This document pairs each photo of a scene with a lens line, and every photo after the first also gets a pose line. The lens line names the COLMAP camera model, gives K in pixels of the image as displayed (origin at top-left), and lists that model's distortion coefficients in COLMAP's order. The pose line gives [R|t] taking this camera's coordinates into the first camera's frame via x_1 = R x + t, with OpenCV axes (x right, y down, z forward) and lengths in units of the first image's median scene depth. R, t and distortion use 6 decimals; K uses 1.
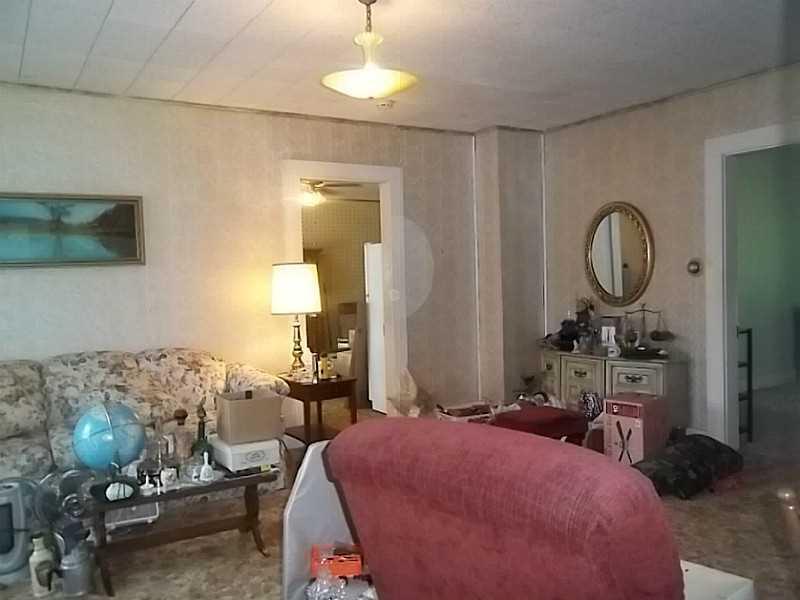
lens RADIAL K [[676.1, 0, 400.0], [0, 676.1, 300.0], [0, 0, 1]] dist [0.008396, -0.001811]
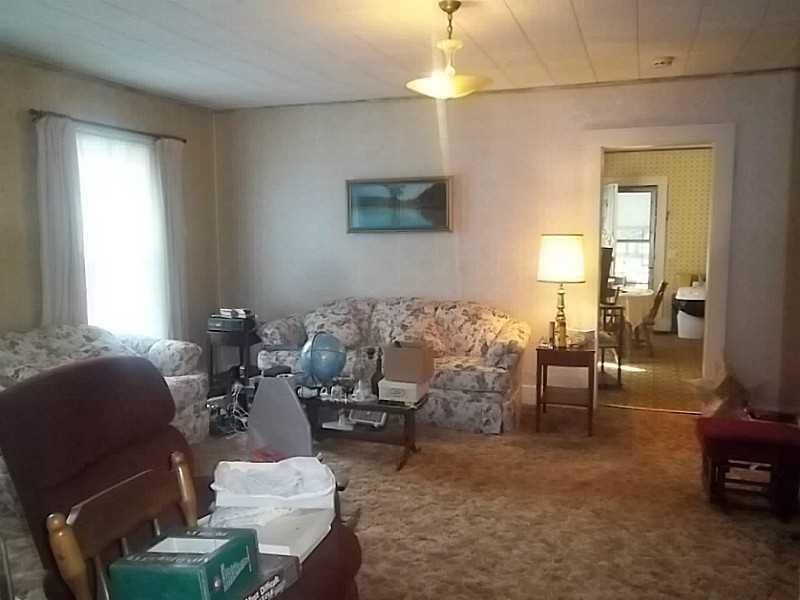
lens RADIAL K [[676.1, 0, 400.0], [0, 676.1, 300.0], [0, 0, 1]] dist [0.008396, -0.001811]
pose [[0.628156, 0.108346, -0.770507, 0.546604], [-0.043854, 0.993614, 0.103966, -0.054641], [0.776851, -0.031517, 0.628895, 0.150216]]
